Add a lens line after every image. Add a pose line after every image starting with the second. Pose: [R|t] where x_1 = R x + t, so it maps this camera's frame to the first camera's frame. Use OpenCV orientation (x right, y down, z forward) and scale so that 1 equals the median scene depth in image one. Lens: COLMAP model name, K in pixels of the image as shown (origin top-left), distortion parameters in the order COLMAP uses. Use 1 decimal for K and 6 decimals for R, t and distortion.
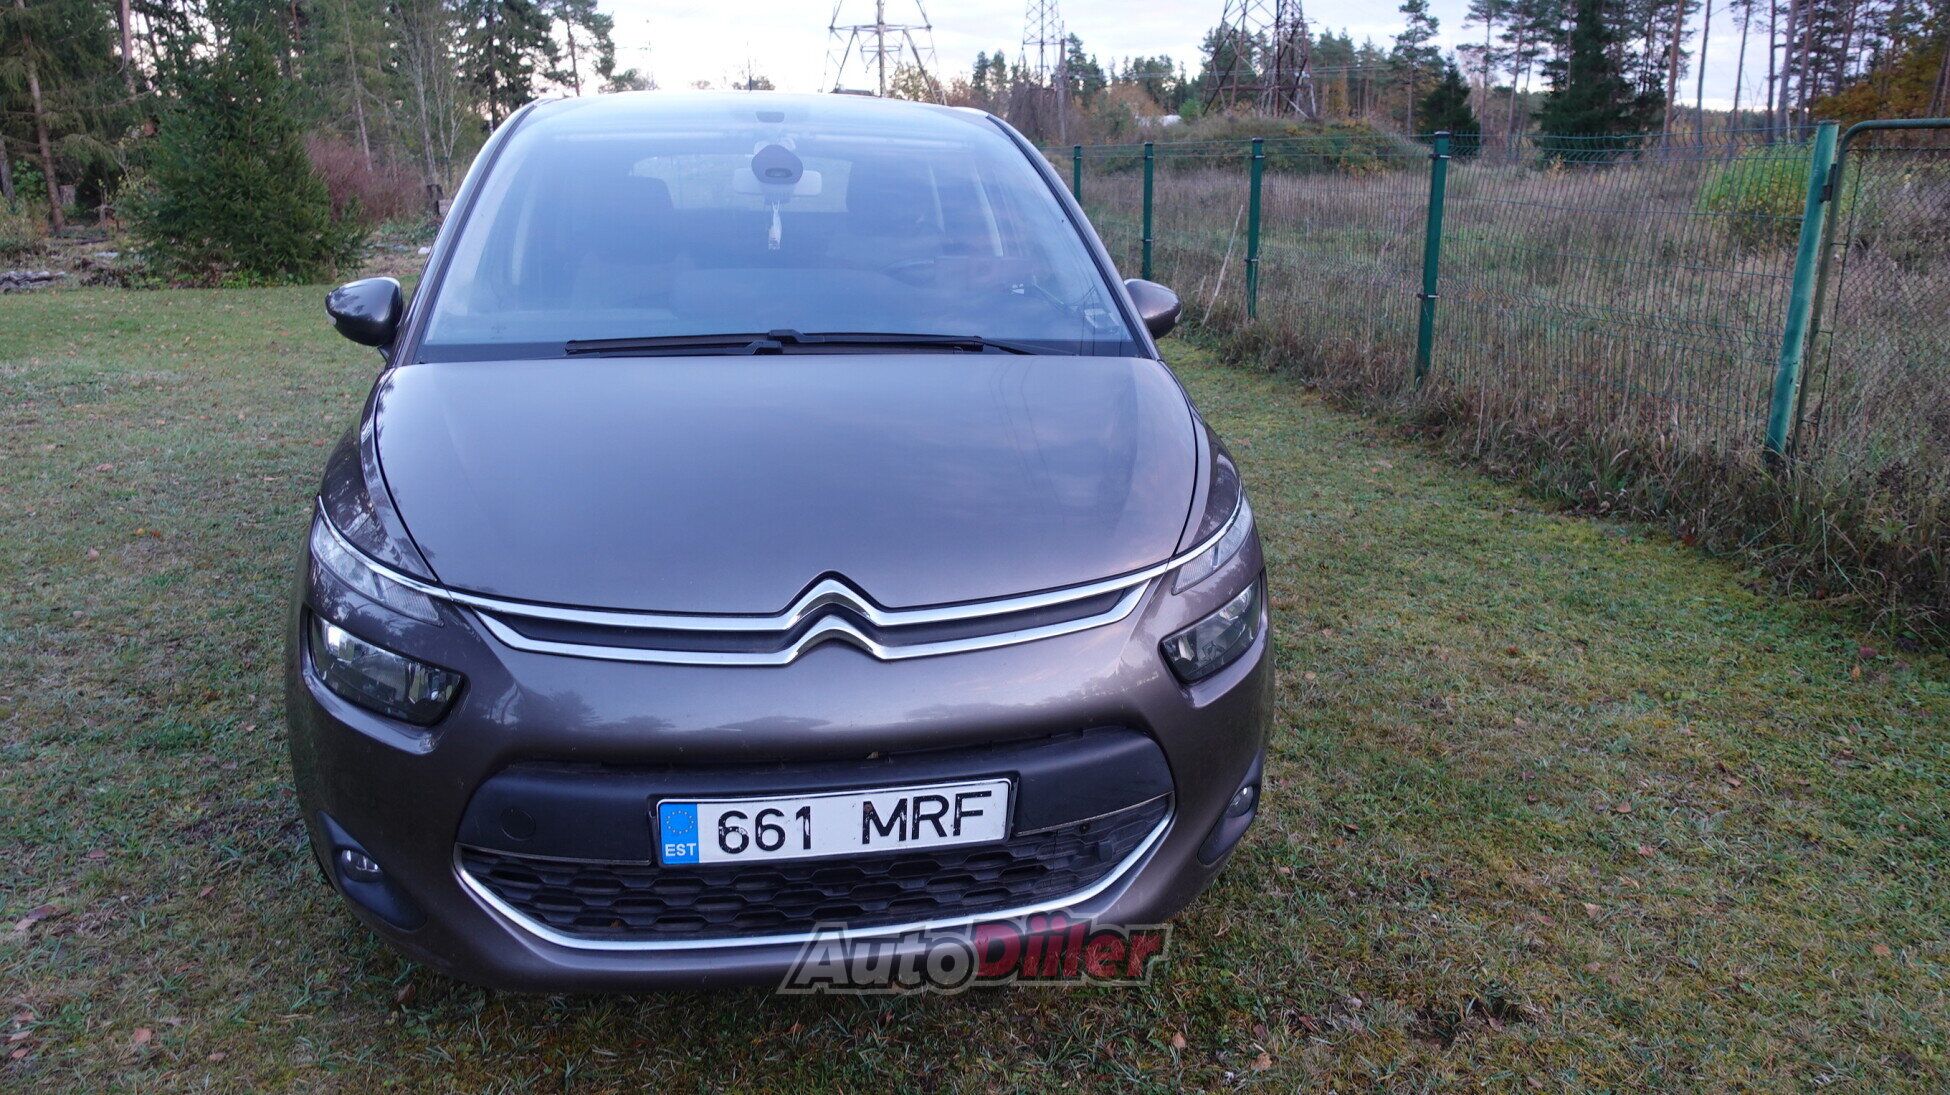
lens RADIAL K [[1358.5, 0, 975.0], [0, 1358.5, 547.5], [0, 0, 1]] dist [-0.000699, -0.007106]
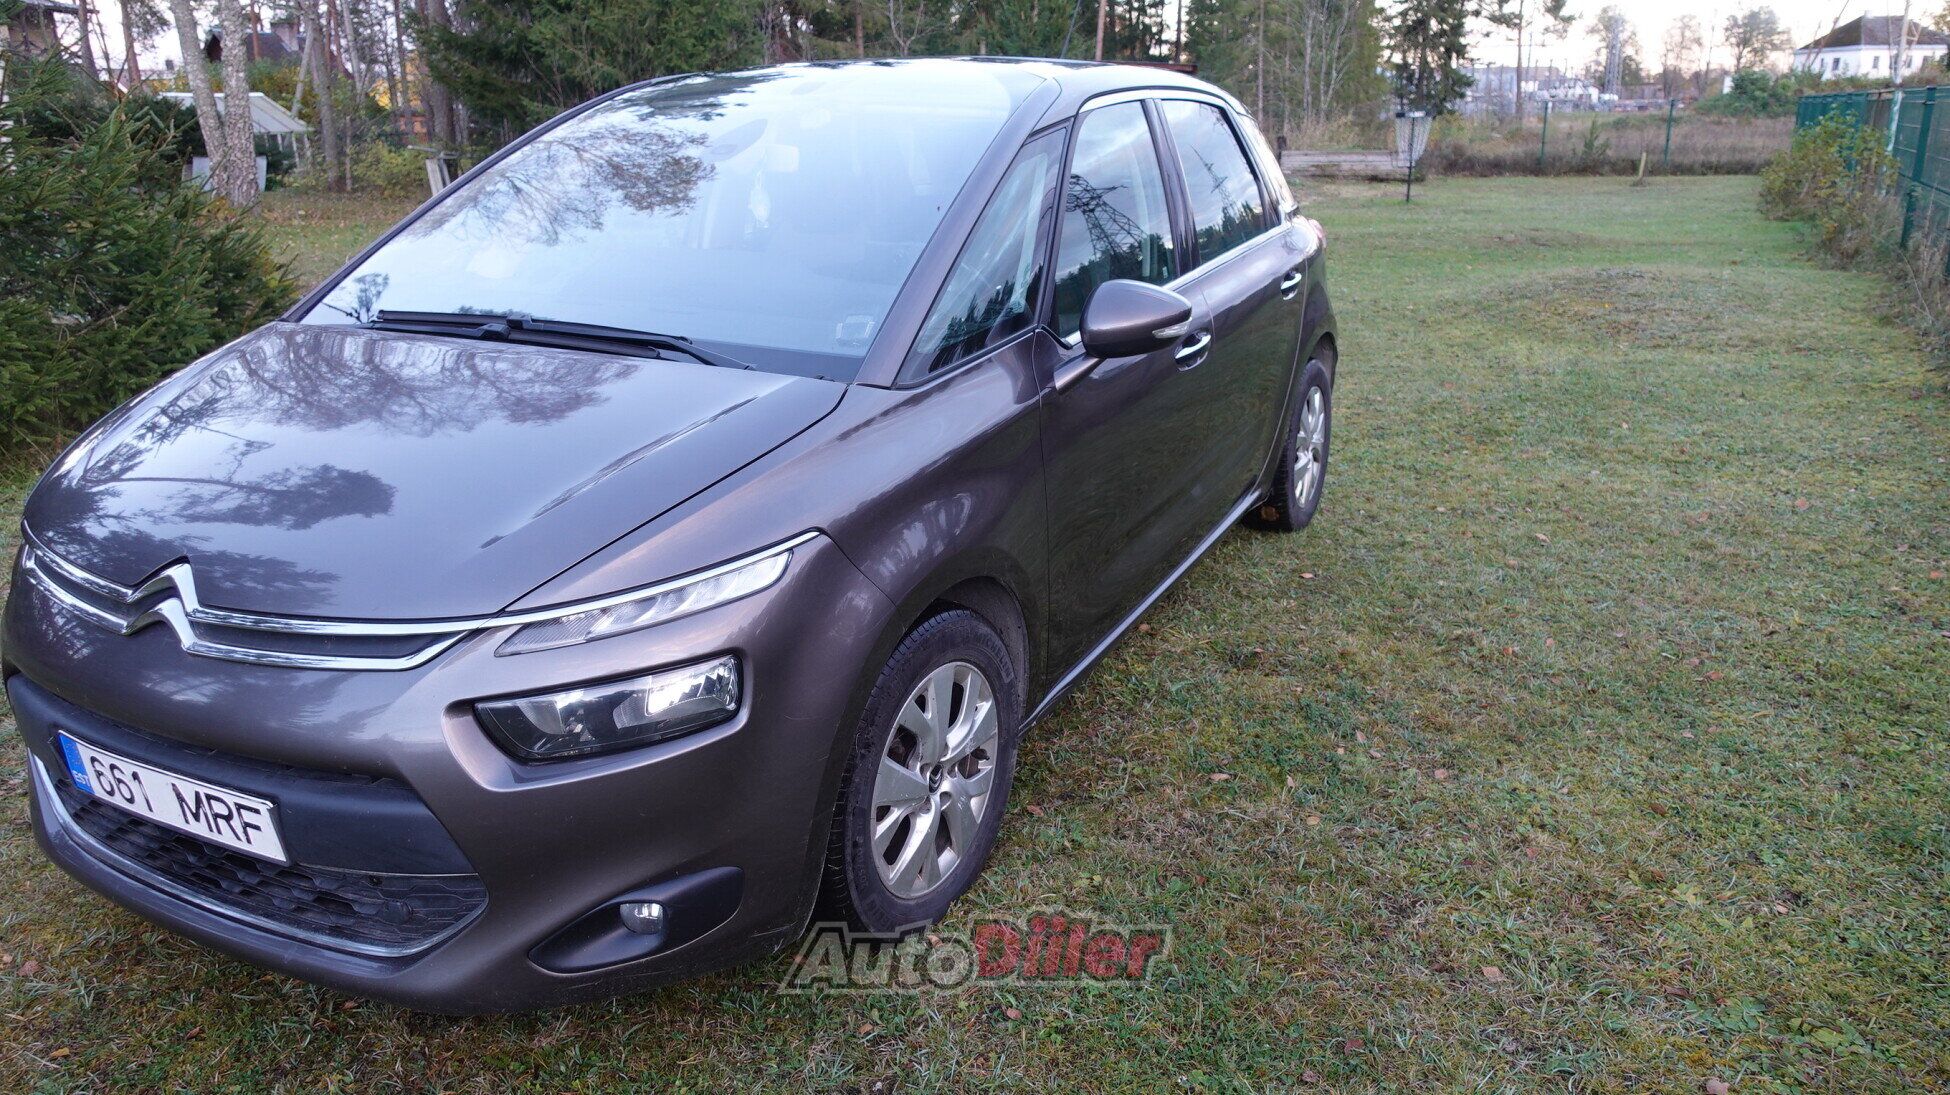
lens RADIAL K [[1353.2, 0, 975.0], [0, 1353.2, 547.5], [0, 0, 1]] dist [0.001284, 0.001269]
pose [[0.790612, 0.176545, -0.586315, 0.404503], [-0.154896, 0.984054, 0.087440, -0.071756], [0.592402, 0.021687, 0.805350, 0.222826]]
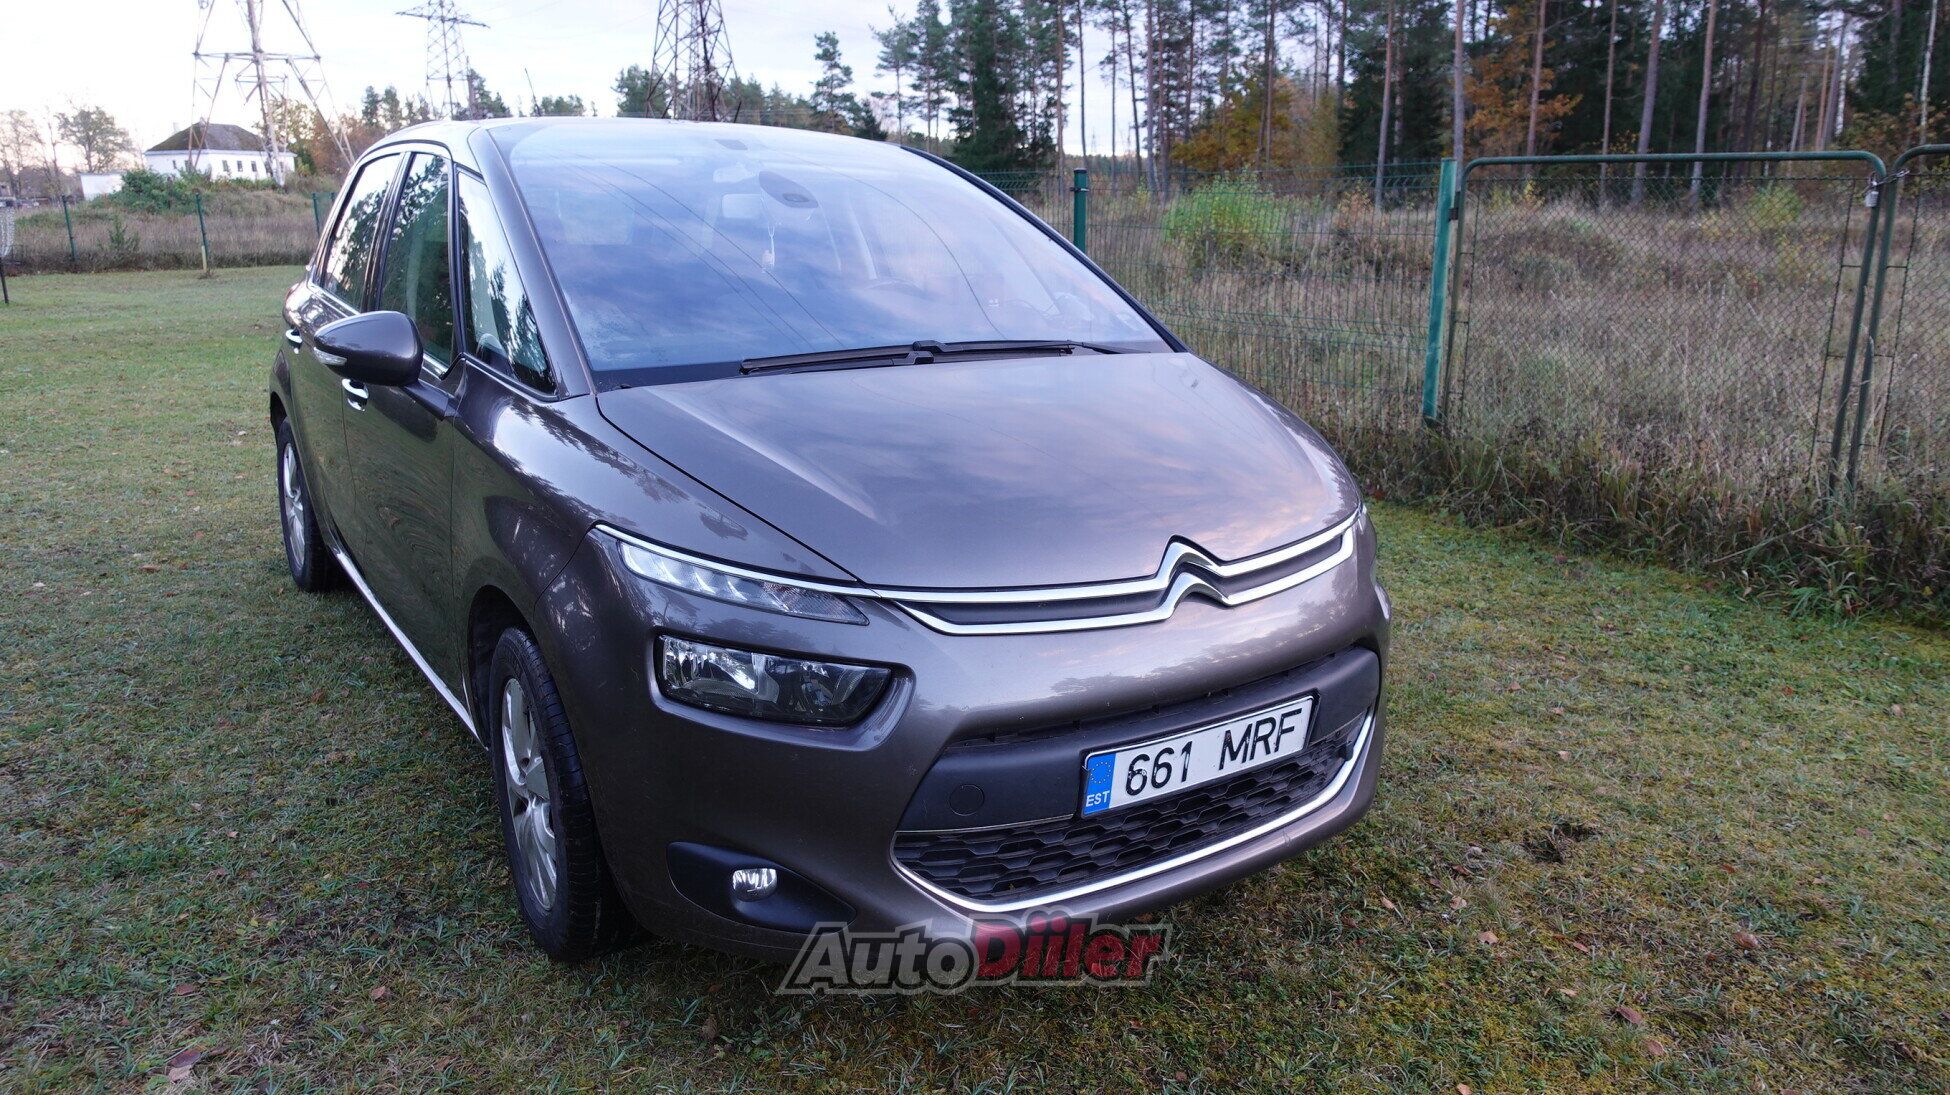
lens RADIAL K [[1353.2, 0, 975.0], [0, 1353.2, 547.5], [0, 0, 1]] dist [0.001284, 0.001269]
pose [[0.916837, -0.102861, 0.385784, -0.294618], [0.113195, 0.993564, -0.004100, 0.005437], [-0.382880, 0.047428, 0.922580, 0.006352]]
